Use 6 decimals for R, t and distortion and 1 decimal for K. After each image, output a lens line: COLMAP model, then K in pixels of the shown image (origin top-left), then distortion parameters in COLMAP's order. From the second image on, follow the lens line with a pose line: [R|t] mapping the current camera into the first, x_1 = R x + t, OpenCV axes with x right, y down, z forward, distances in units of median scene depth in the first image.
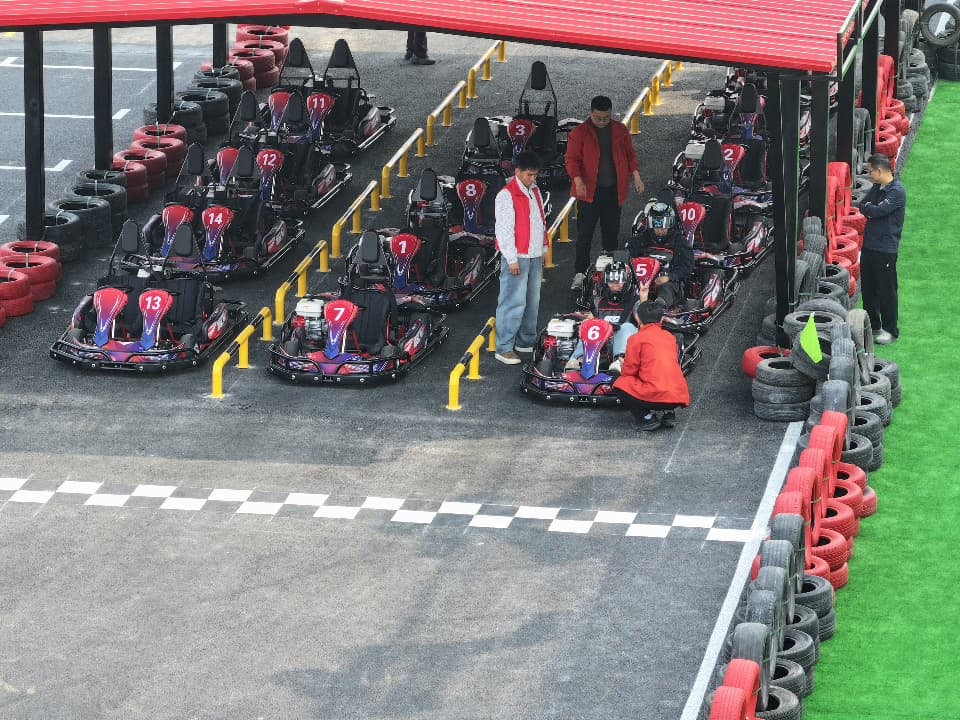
lens RADIAL K [[4647.8, 0, 480.0], [0, 4647.8, 360.0], [0, 0, 1]] dist [-5.270148, -0.430507]
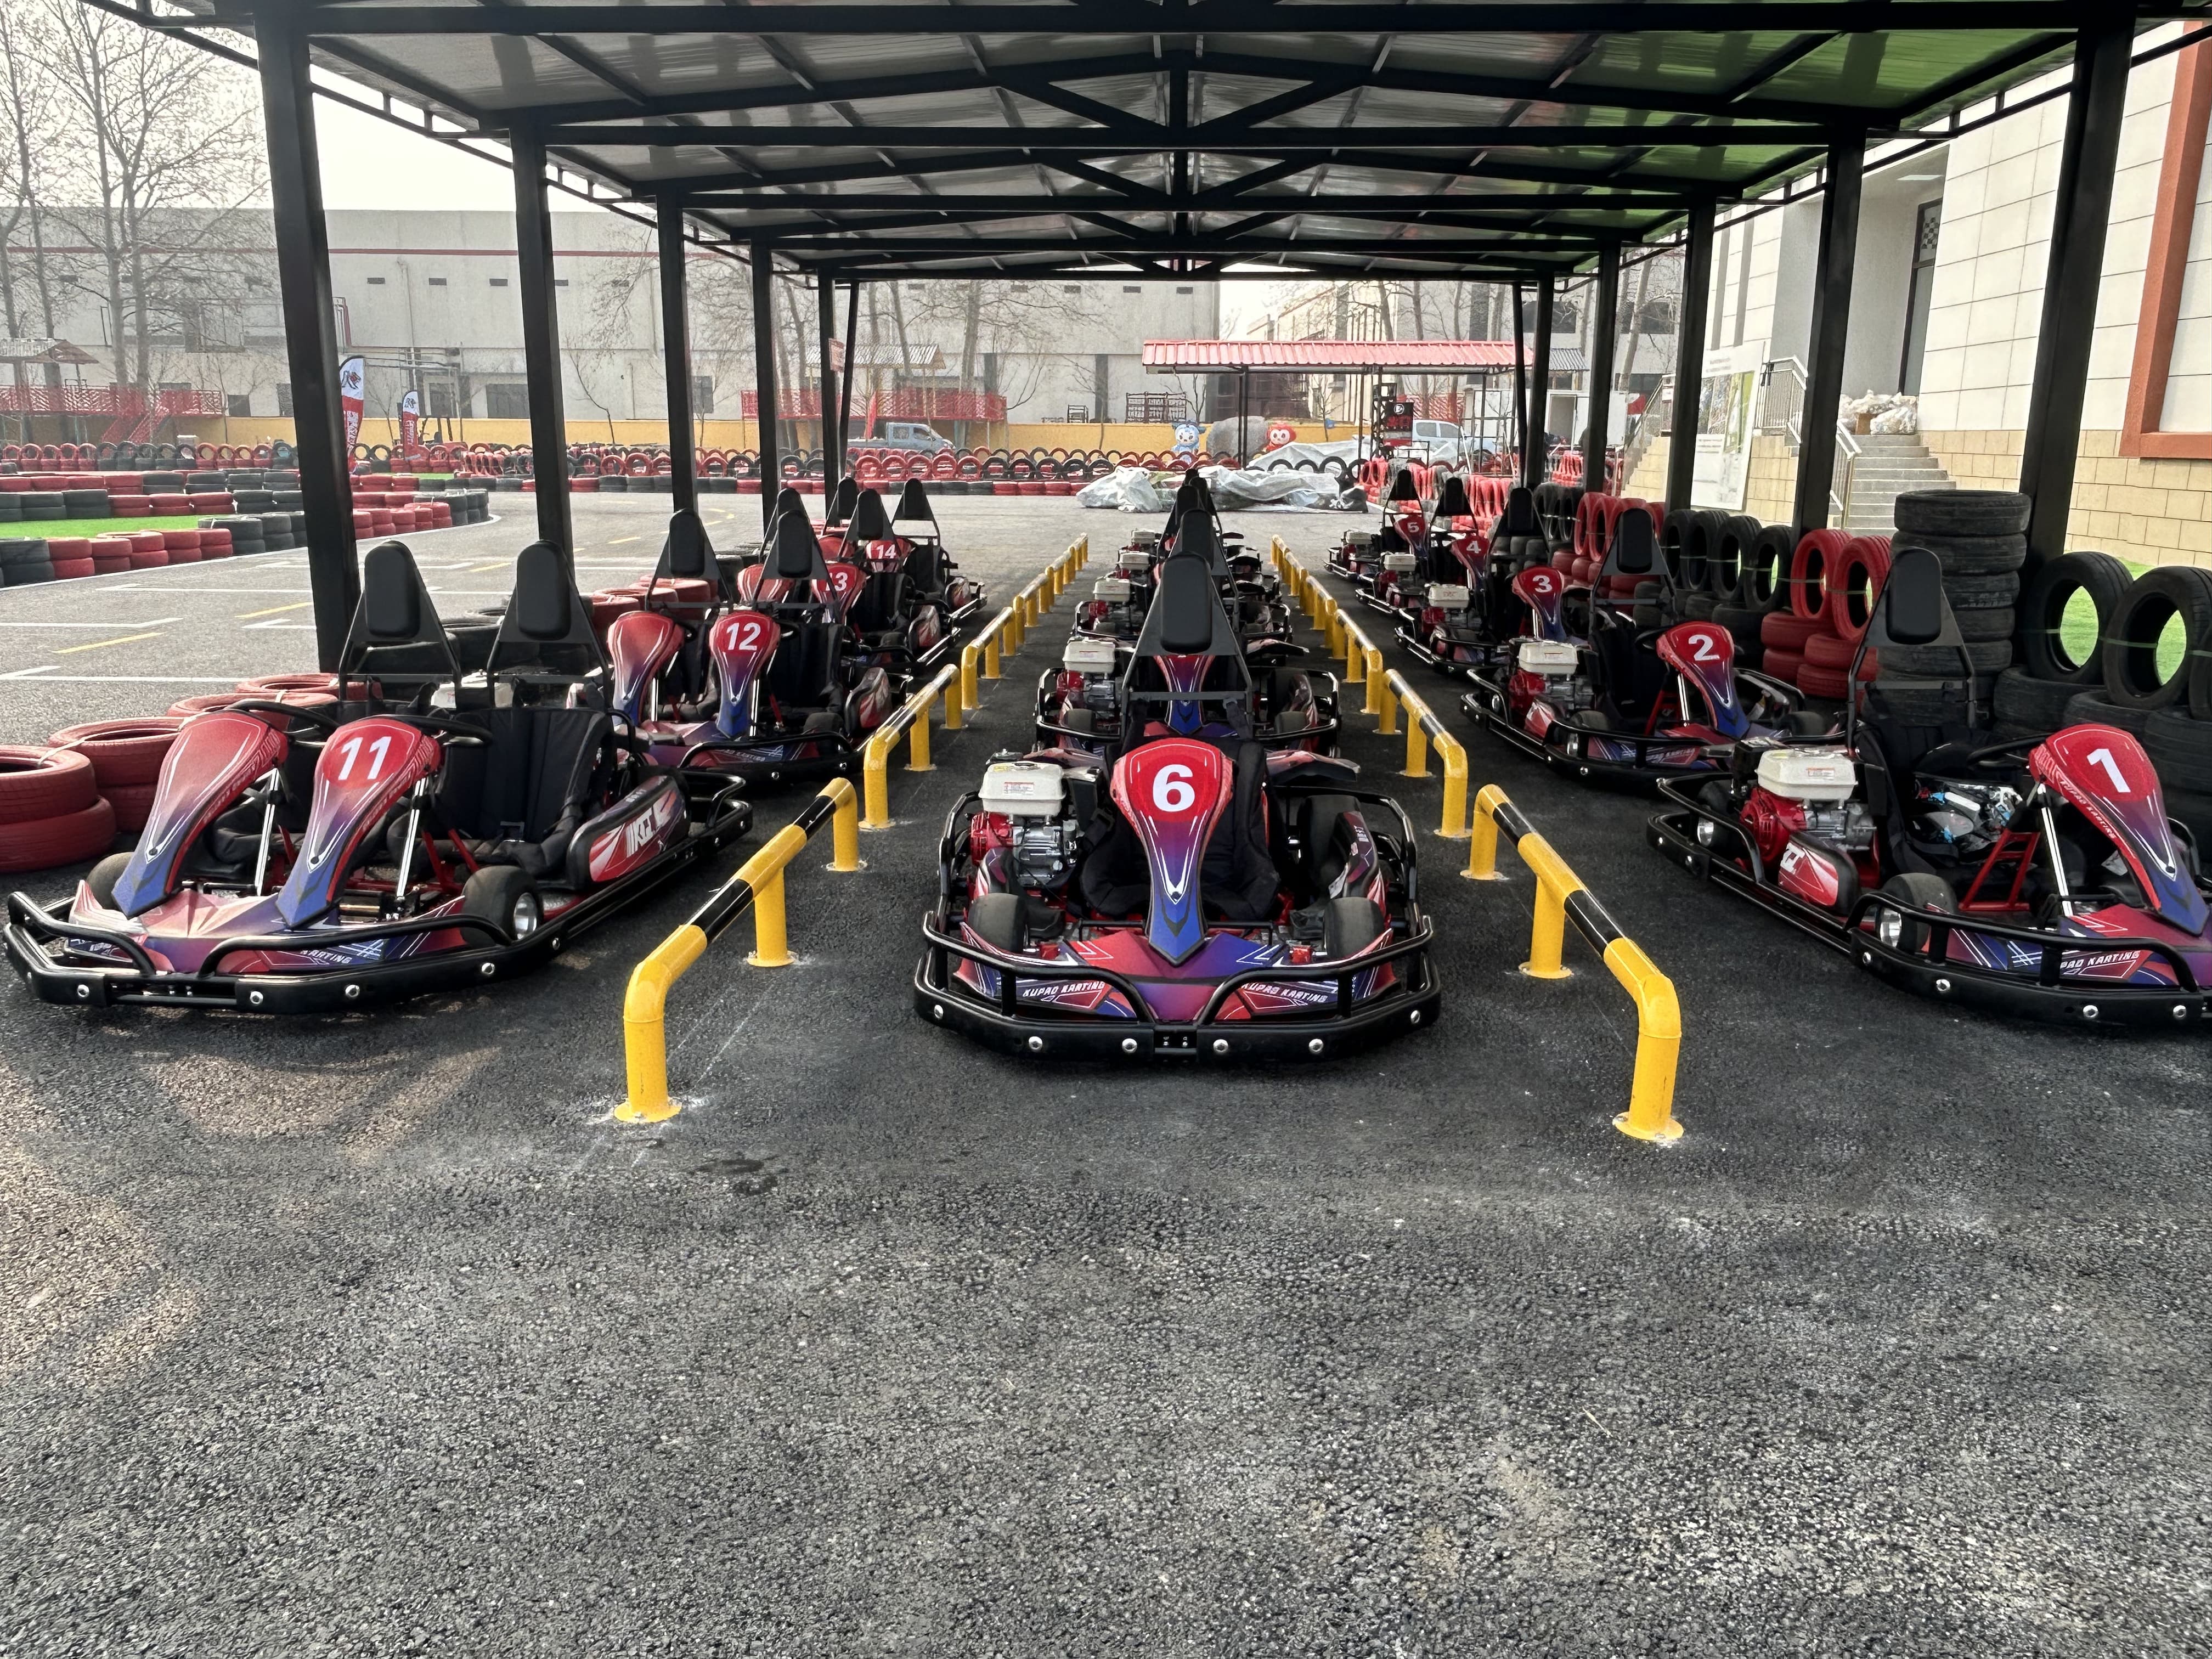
lens RADIAL K [[1644.2, 0, 1106.0], [0, 1644.2, 829.5], [0, 0, 1]] dist [0.000283, -0.008886]
pose [[0.992112, -0.029996, 0.121715, -0.042684], [0.033547, 0.999066, -0.027233, -0.003385], [-0.120784, 0.031101, 0.992191, 0.888989]]
